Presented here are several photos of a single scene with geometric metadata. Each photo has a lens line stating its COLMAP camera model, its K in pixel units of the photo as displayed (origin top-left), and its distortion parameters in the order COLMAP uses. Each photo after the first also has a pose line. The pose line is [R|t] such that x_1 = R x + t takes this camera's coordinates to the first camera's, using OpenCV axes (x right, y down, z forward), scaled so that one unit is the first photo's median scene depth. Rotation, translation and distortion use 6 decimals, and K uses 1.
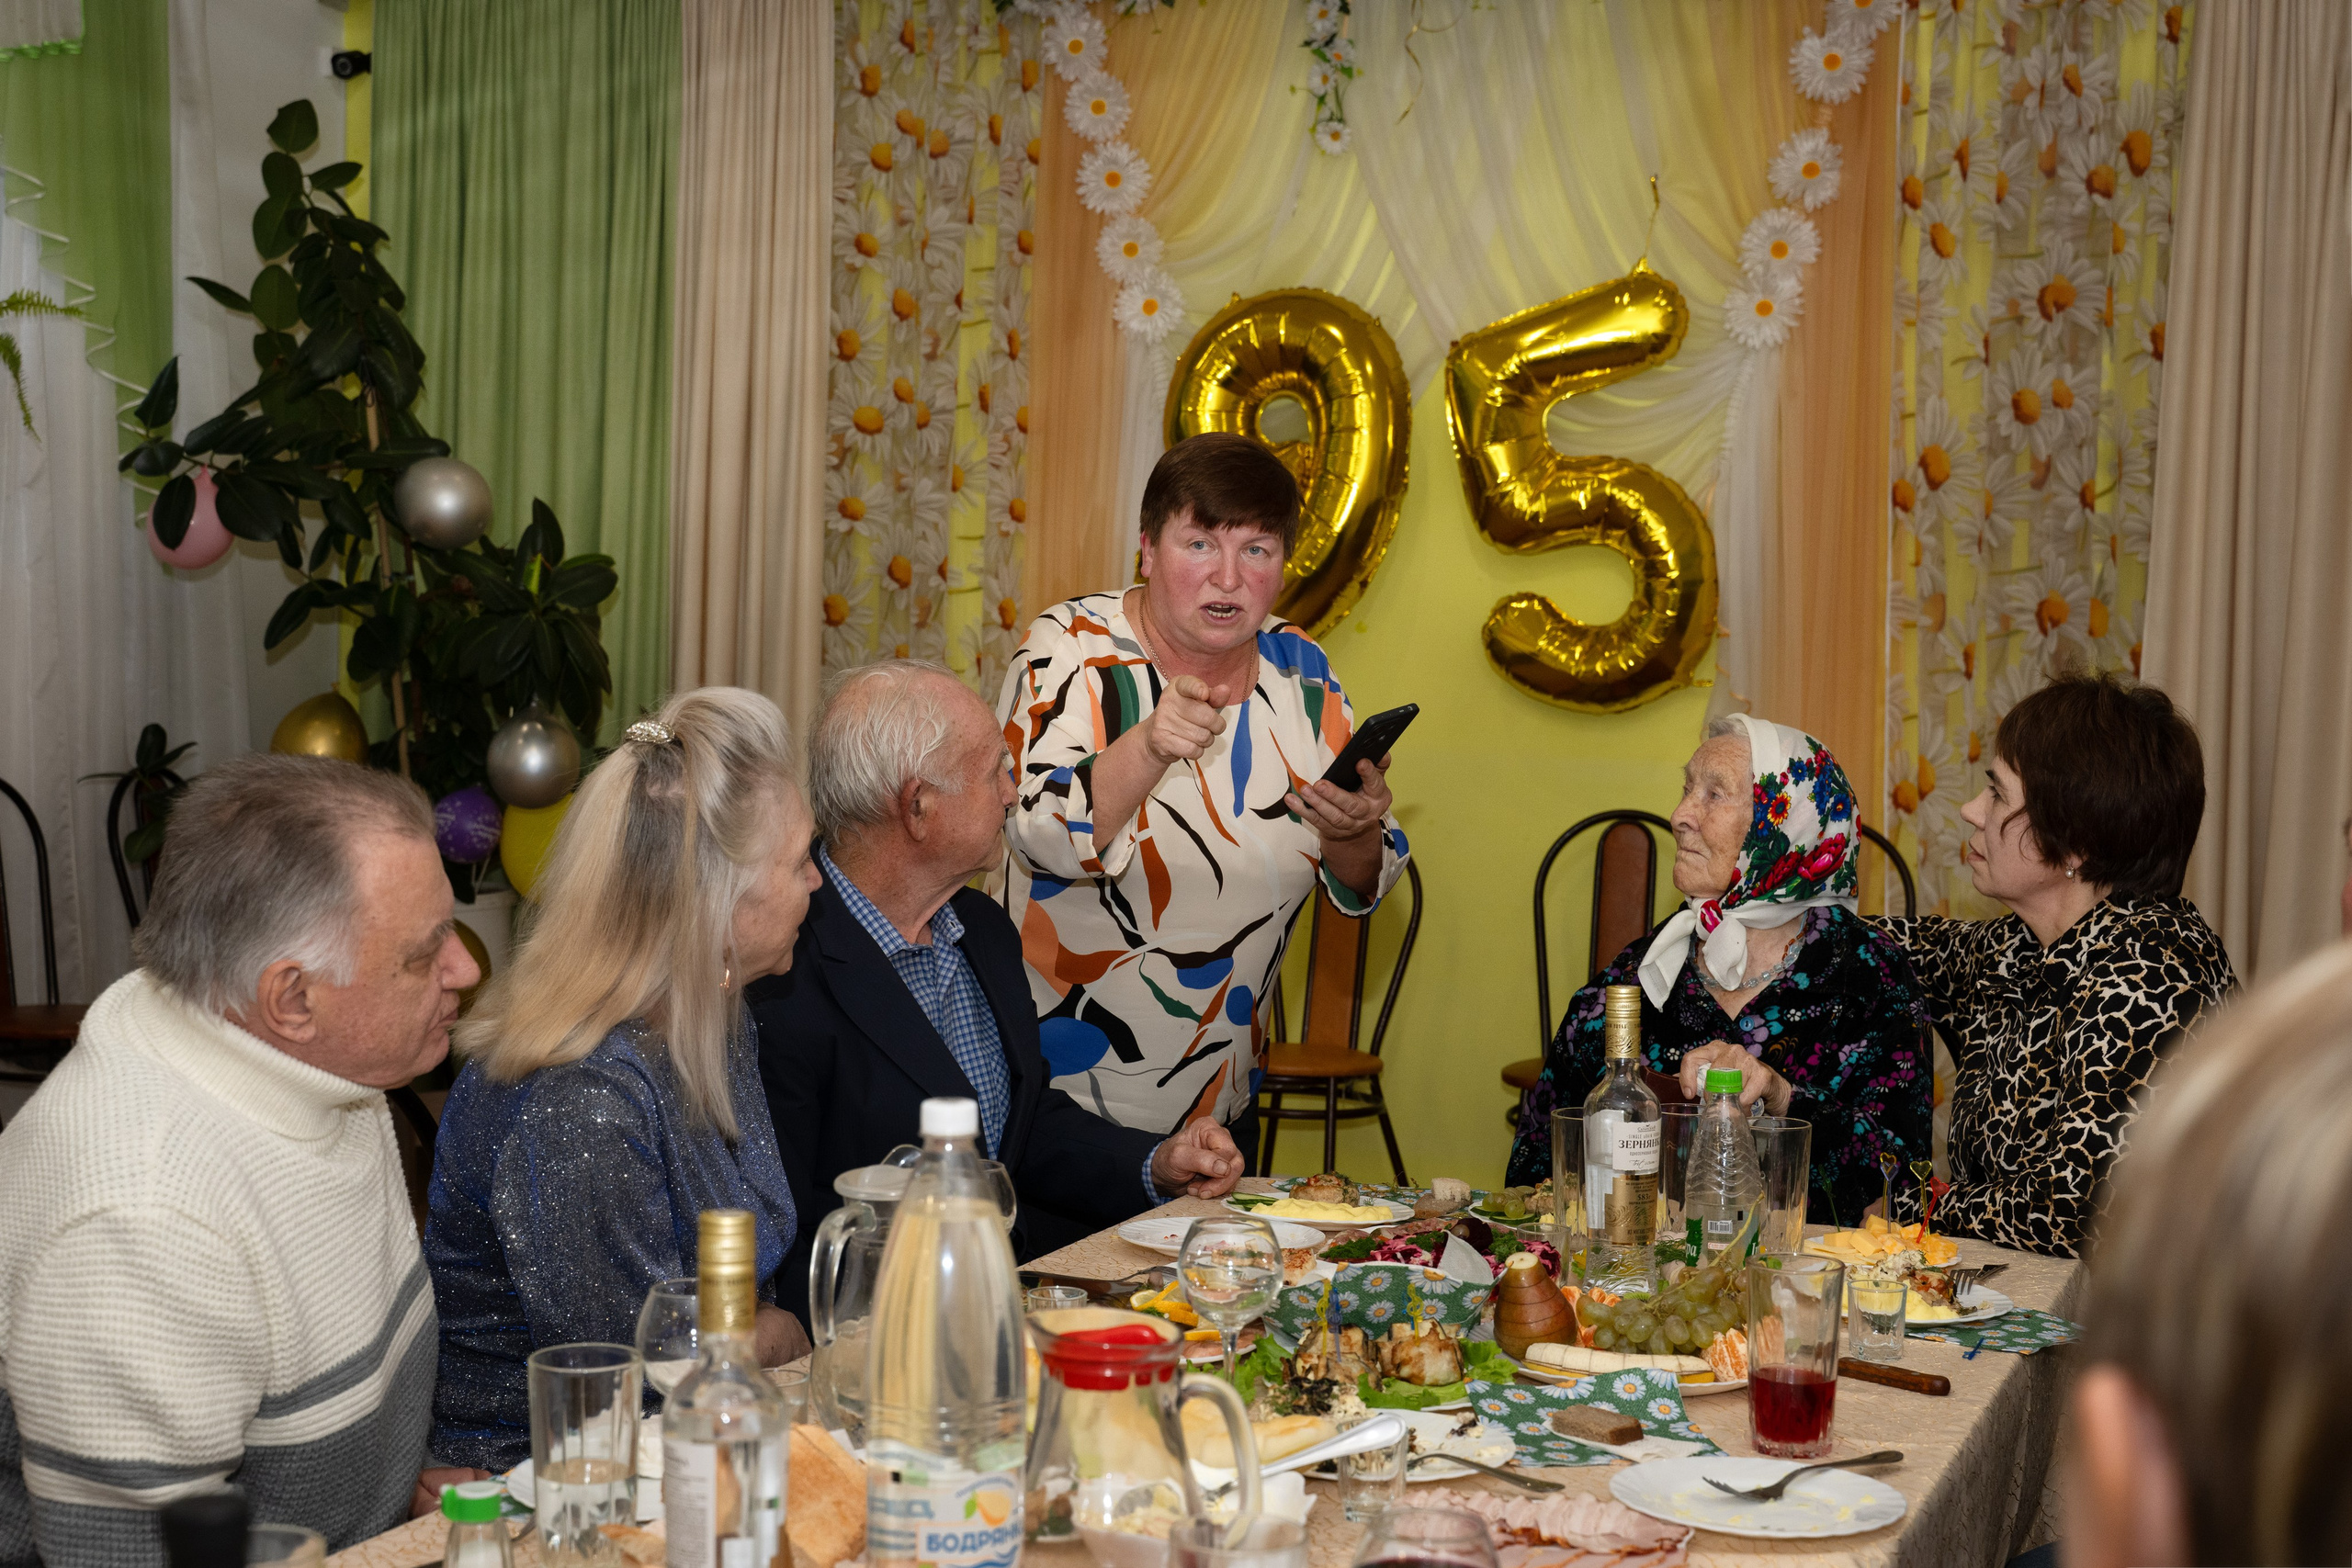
lens RADIAL K [[3025.5, 0, 1130.2], [0, 3025.5, 783.8], [0, 0, 1]] dist [-0.000370, -0.008630]
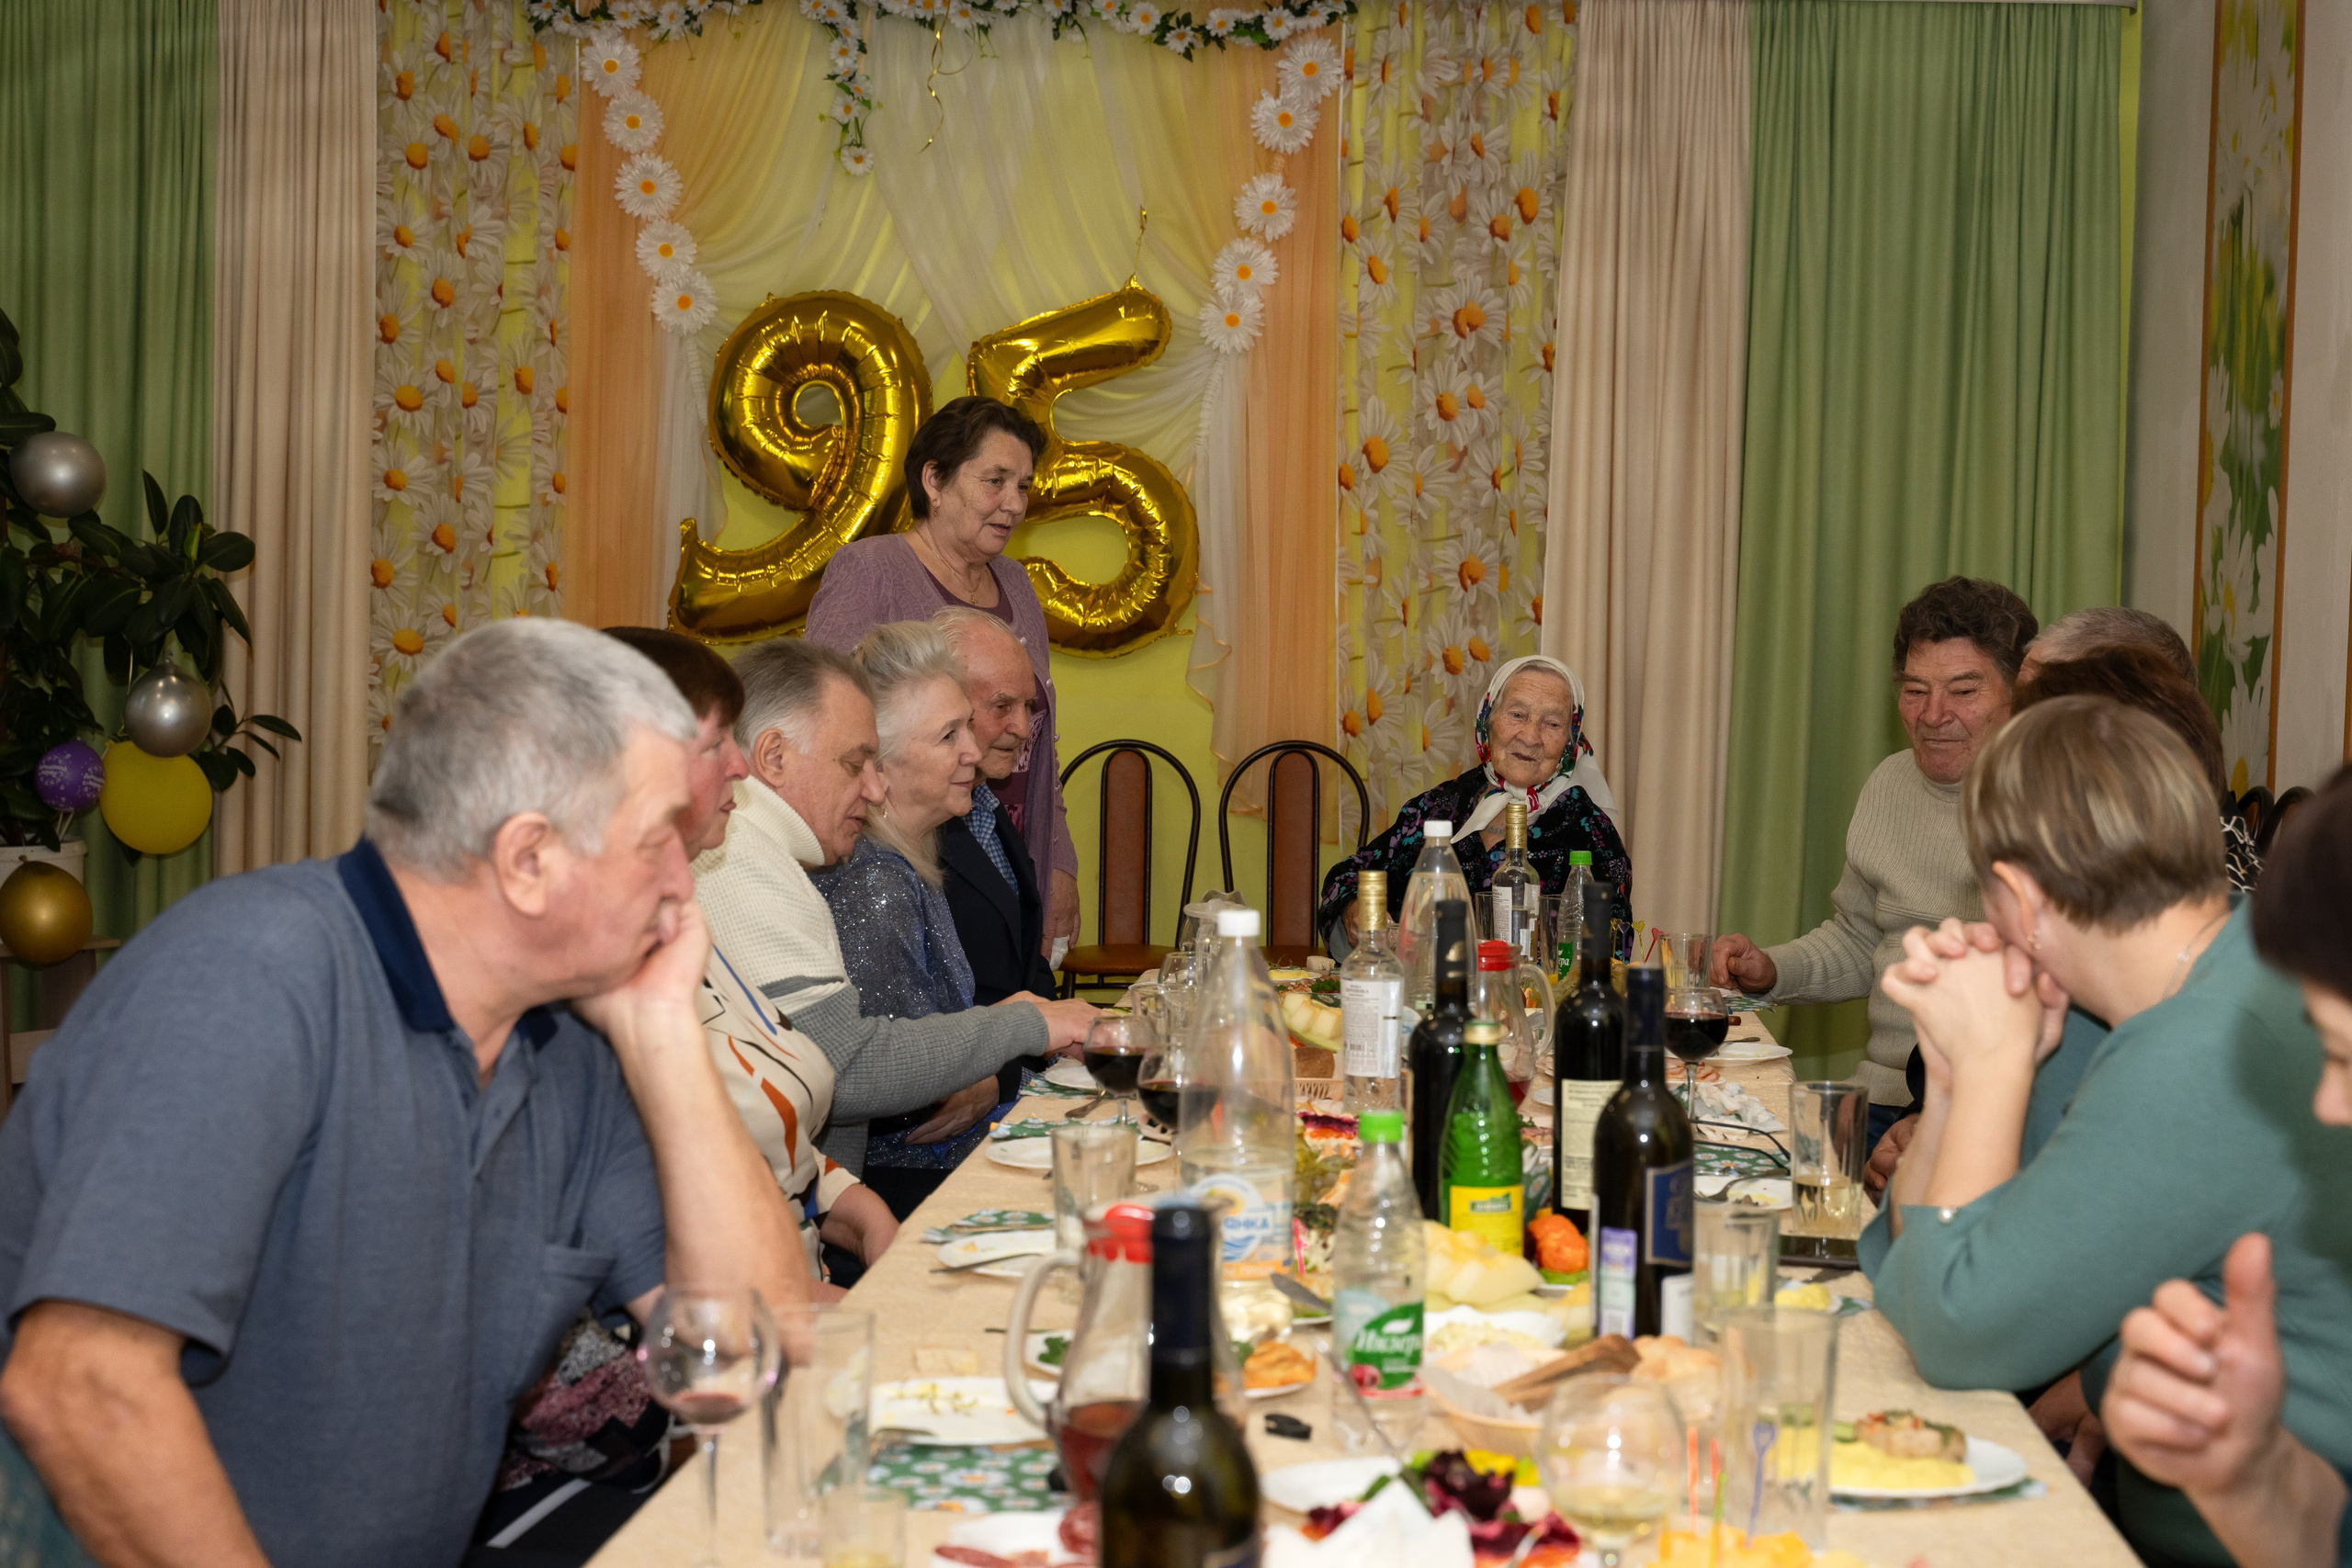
lens RADIAL K [[3458.9, 0, 1176.0], [0, 3458.9, 784.0], [0, 0, 1]] dist [0.006967, -0.027190]
pose [[0.947284, -0.022744, 0.319587, -0.253412], [0.021509, 0.999741, 0.007392, 0.016618], [-0.319673, -0.000128, 0.947528, -0.295635]]
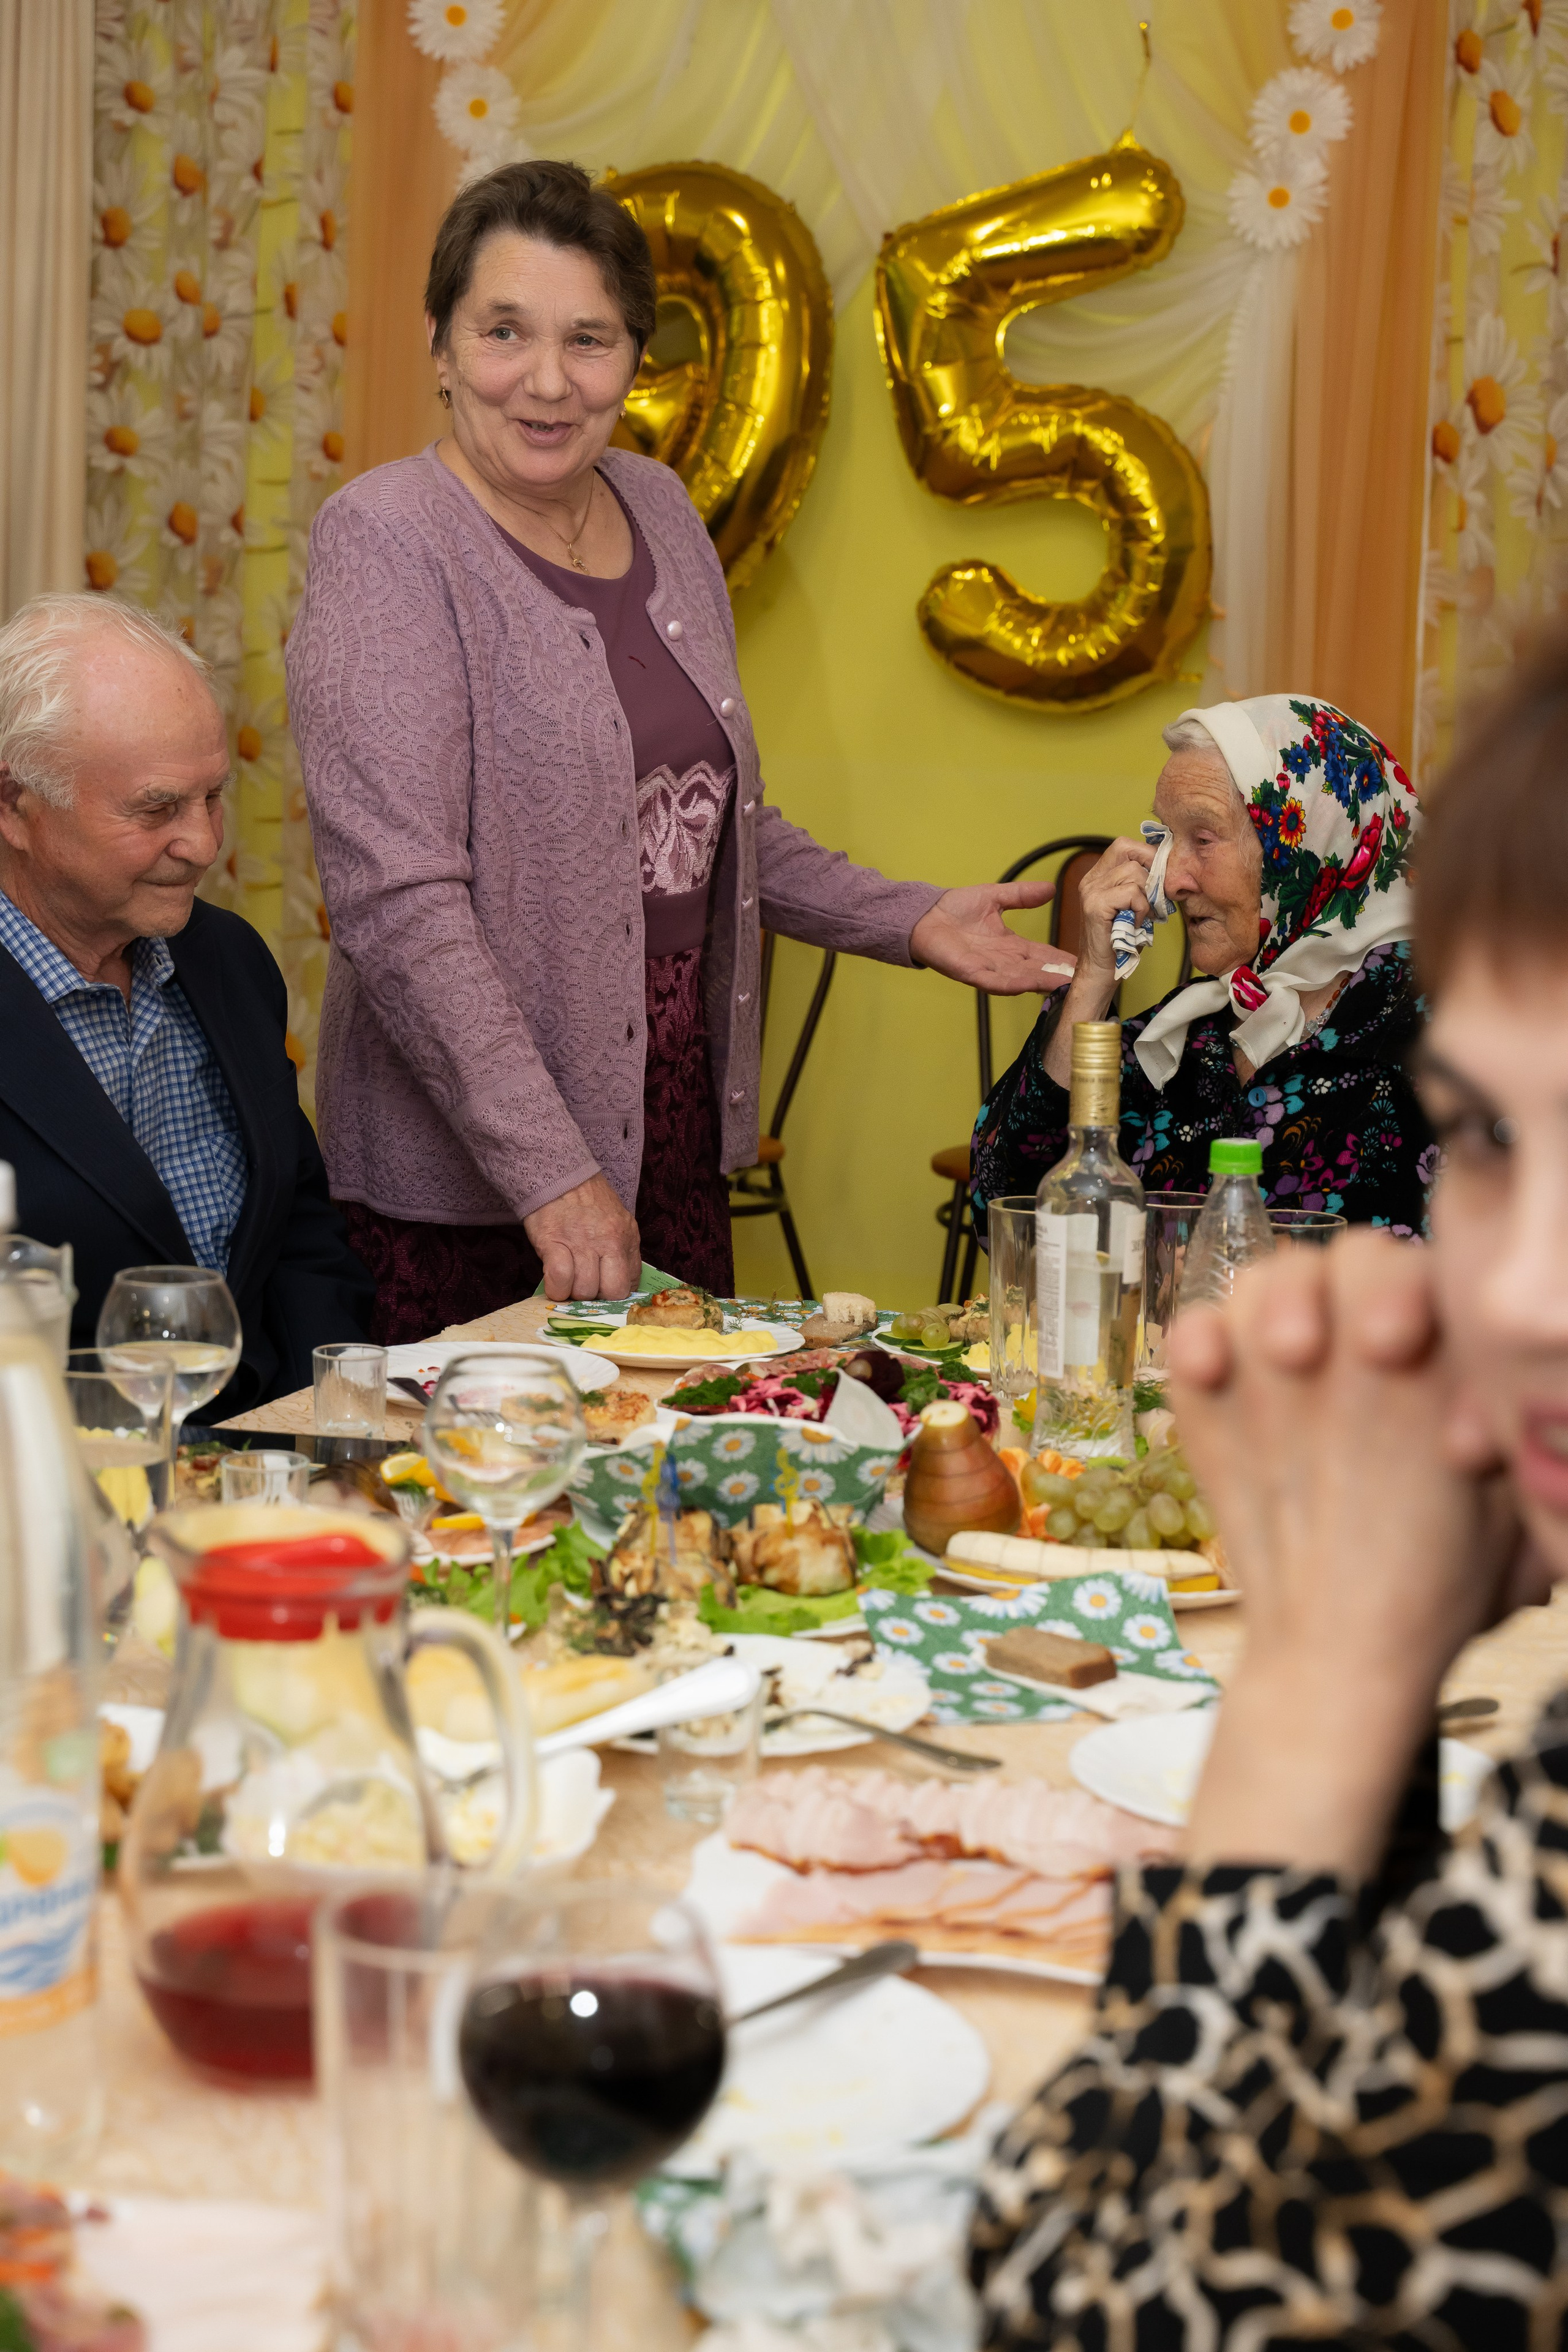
lens RADIAL K [[3459.3, 0, 778.5], [0, 3459.3, 1168.6], [0, 0, 1]] dist [0.006967, -0.027190]
pose [[0.997115, 0.005734, 0.075693, 0.012413], [-0.012905, 0.995433, 0.094584, 0.010935], [-0.074805, -0.095288, 0.992635, 0.088730]]
